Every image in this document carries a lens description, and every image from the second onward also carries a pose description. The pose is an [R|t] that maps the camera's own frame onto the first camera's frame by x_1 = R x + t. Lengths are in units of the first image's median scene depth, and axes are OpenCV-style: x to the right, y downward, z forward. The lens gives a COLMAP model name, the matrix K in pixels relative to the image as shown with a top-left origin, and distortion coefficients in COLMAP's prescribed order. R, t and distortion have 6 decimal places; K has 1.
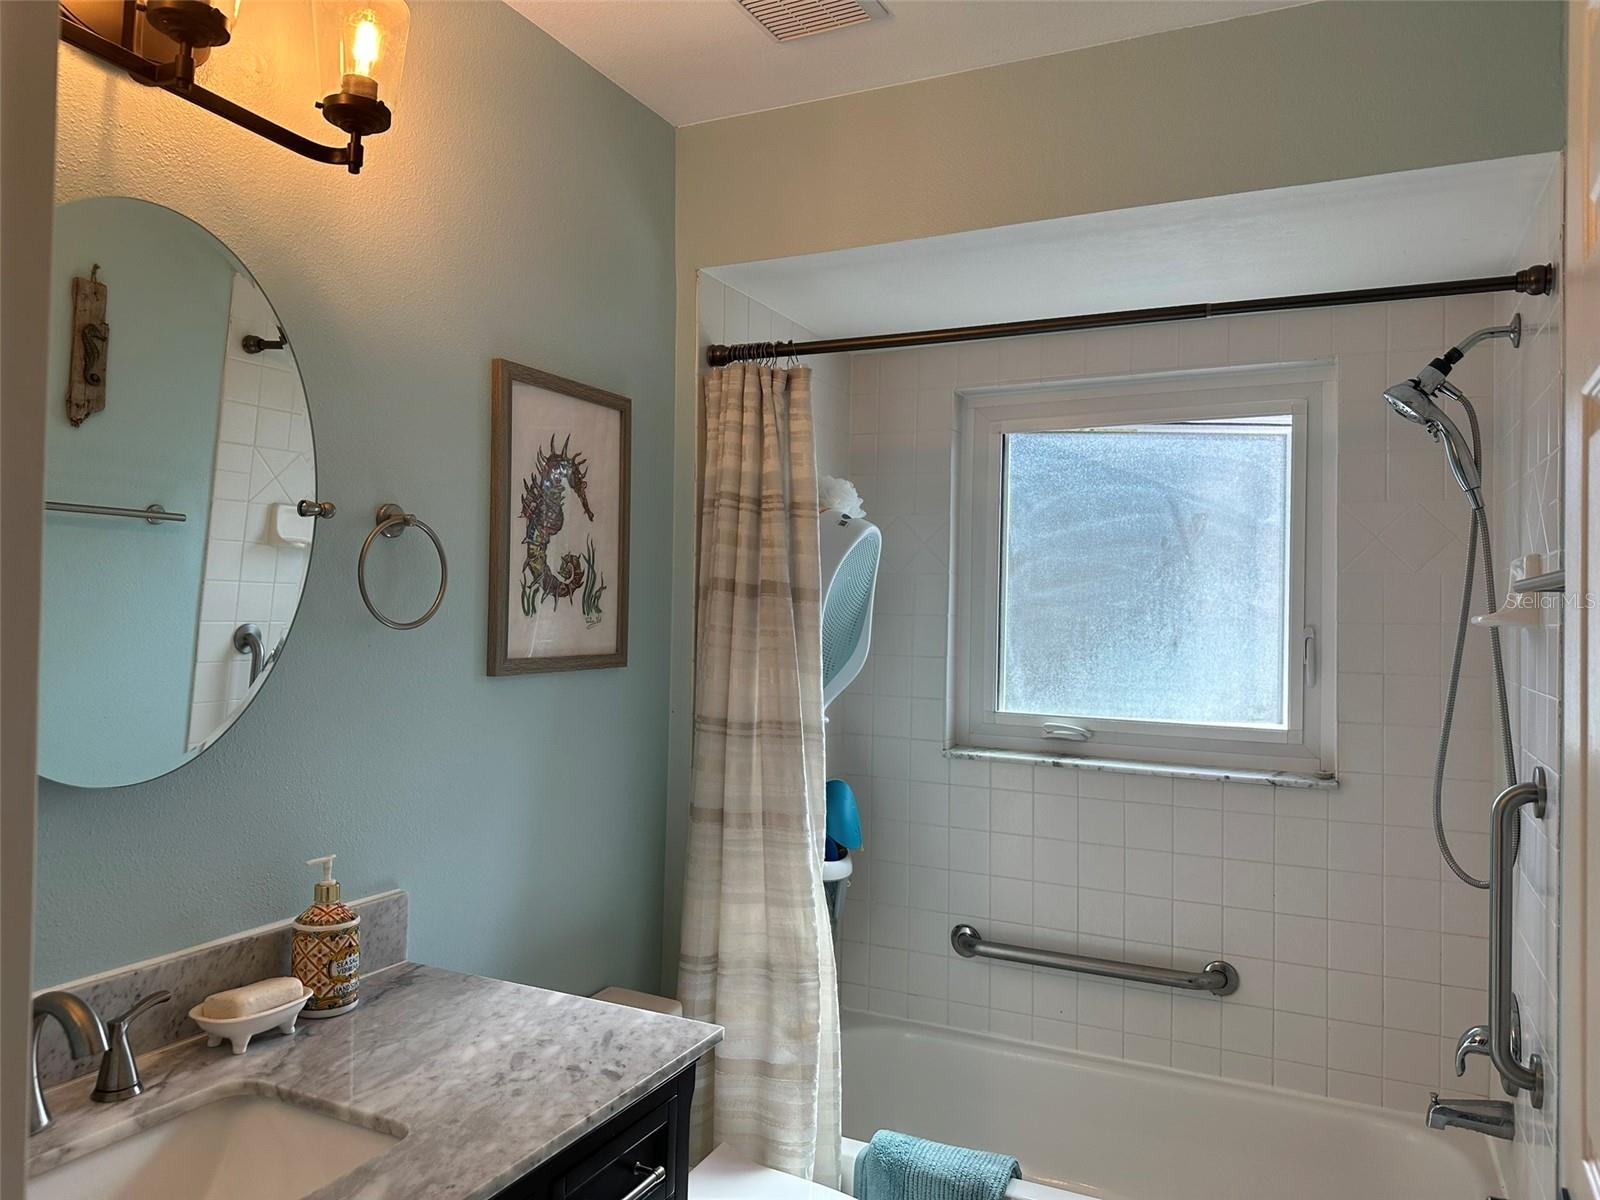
lens RADIAL K [[1110.7, 0, 802.9], [0, 1110.7, 594.2], [0, 0, 1]] dist [0.039509, -0.010466]
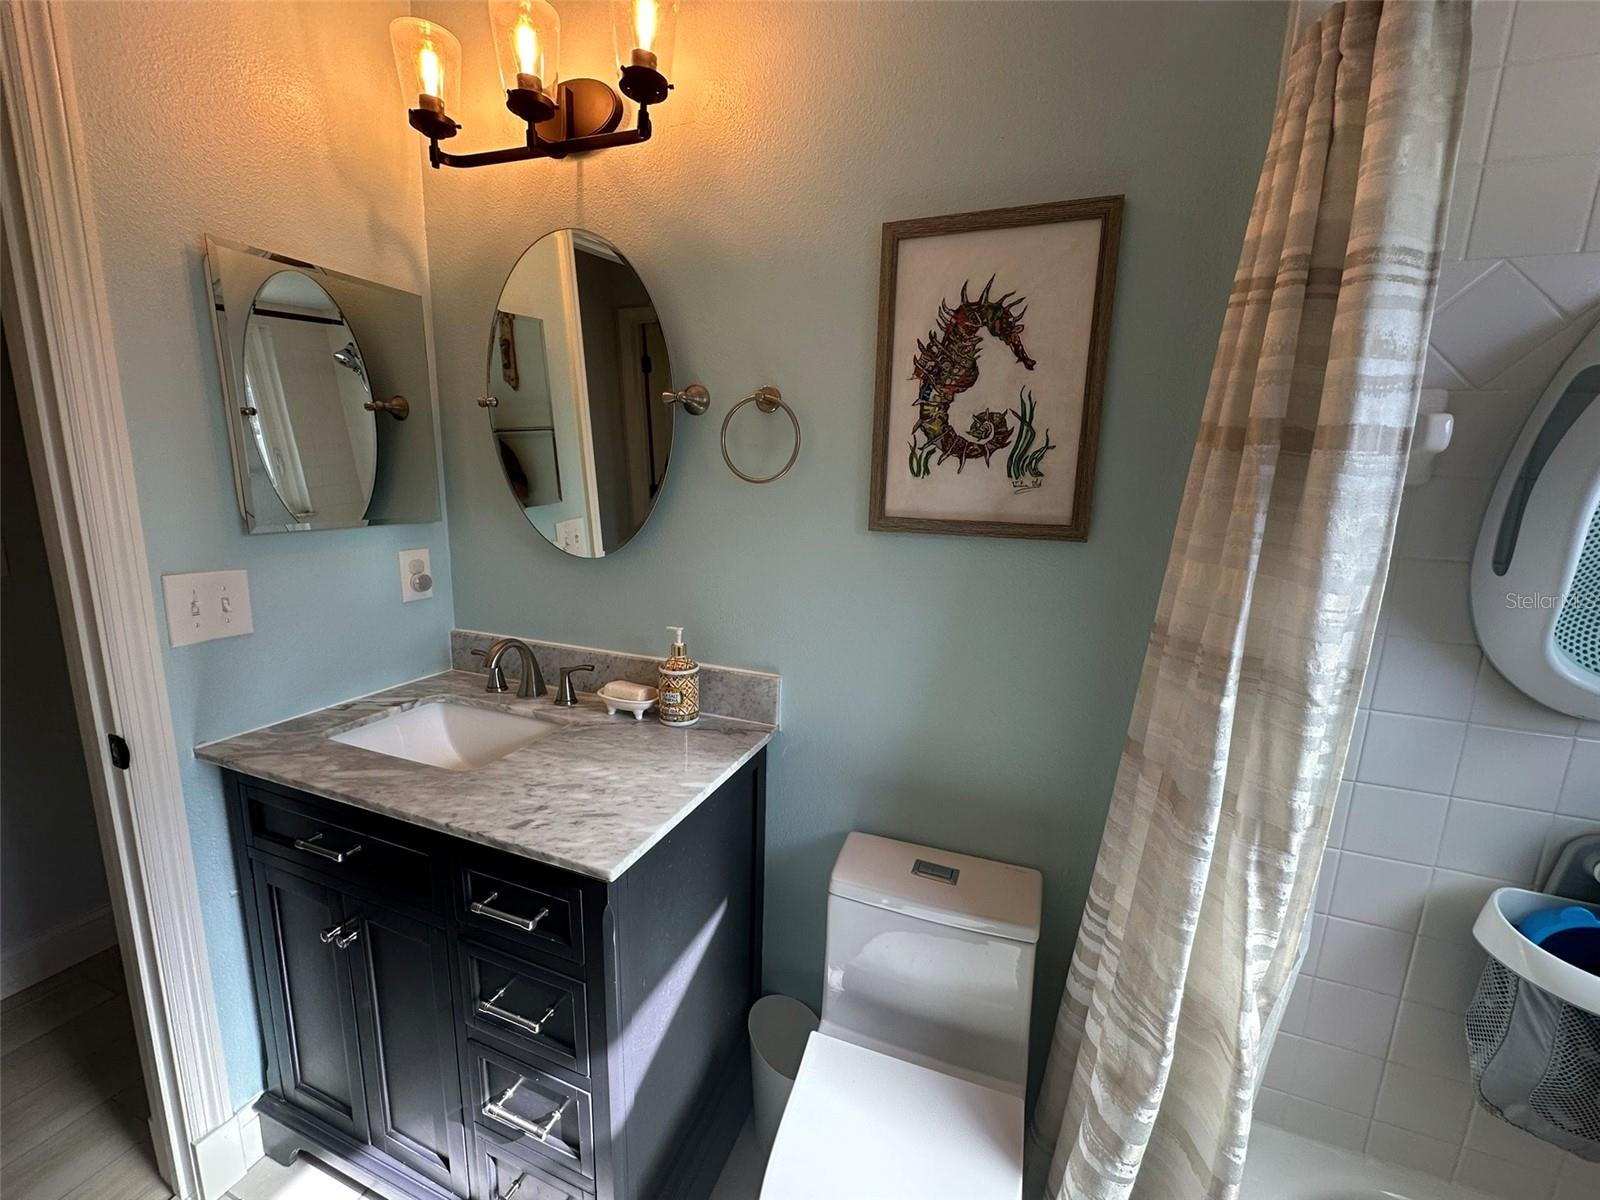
lens RADIAL K [[642.9, 0, 804.1], [0, 642.9, 607.3], [0, 0, 1]] dist [-0.000340, 0.000409]
pose [[0.088728, 0.172997, -0.980918, 0.351168], [-0.014242, 0.984921, 0.172415, 0.036925], [0.995954, -0.001328, 0.089854, 0.829585]]
